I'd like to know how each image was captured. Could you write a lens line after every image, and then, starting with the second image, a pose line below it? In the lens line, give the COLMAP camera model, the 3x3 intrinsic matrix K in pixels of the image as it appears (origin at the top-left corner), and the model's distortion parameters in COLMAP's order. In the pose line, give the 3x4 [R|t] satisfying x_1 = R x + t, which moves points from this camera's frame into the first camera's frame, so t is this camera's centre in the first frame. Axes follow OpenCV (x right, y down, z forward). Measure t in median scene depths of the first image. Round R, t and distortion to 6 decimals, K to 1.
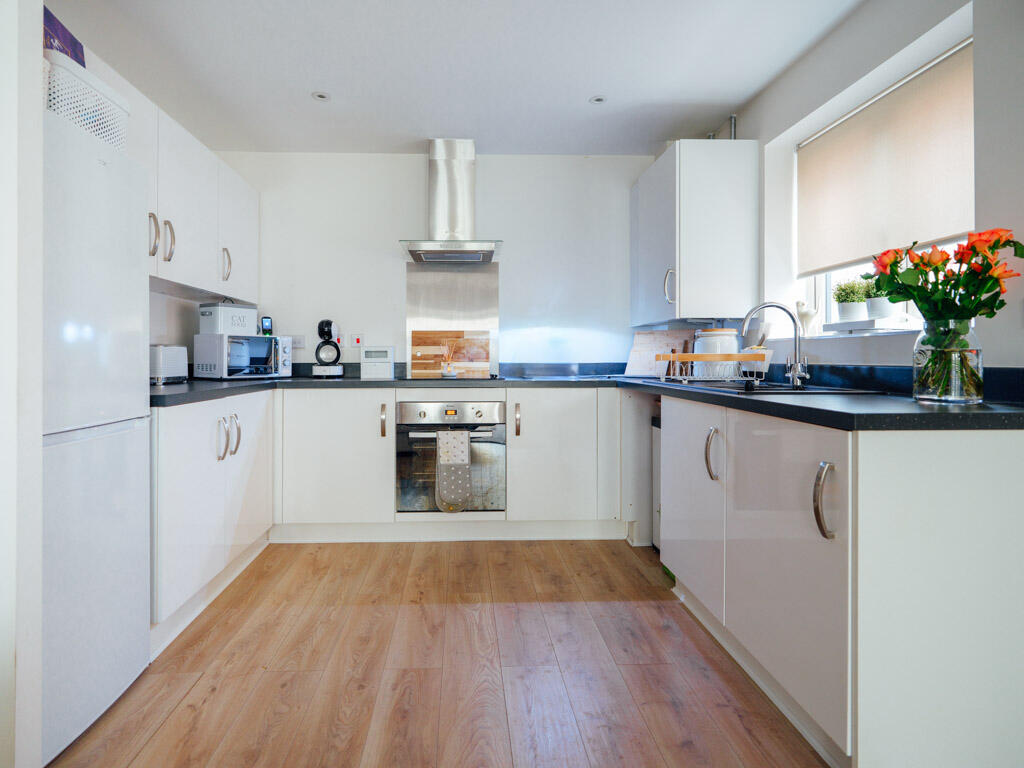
lens RADIAL K [[564.3, 0, 481.4], [0, 564.3, 357.6], [0, 0, 1]] dist [0.003999, -0.000398]
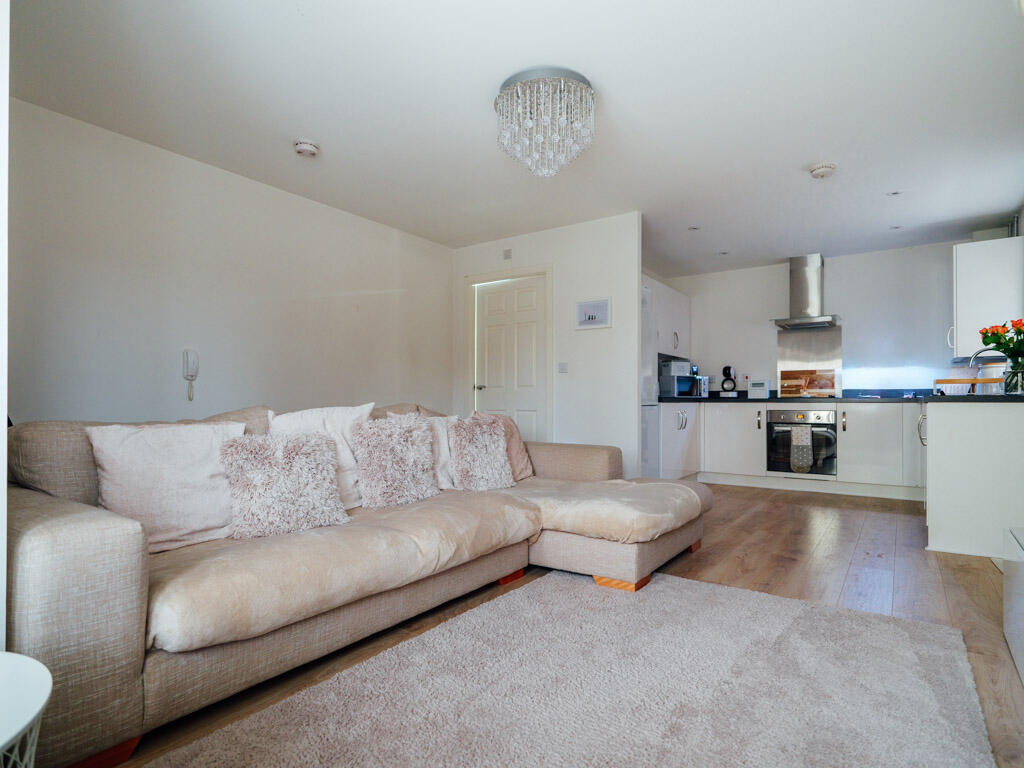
lens RADIAL K [[565.4, 0, 510.1], [0, 565.4, 396.8], [0, 0, 1]] dist [0.002574, 0.000539]
pose [[0.799542, -0.003714, -0.600599, 0.285737], [-0.000940, 0.999972, -0.007435, 0.050251], [0.600610, 0.006509, 0.799516, -0.966779]]
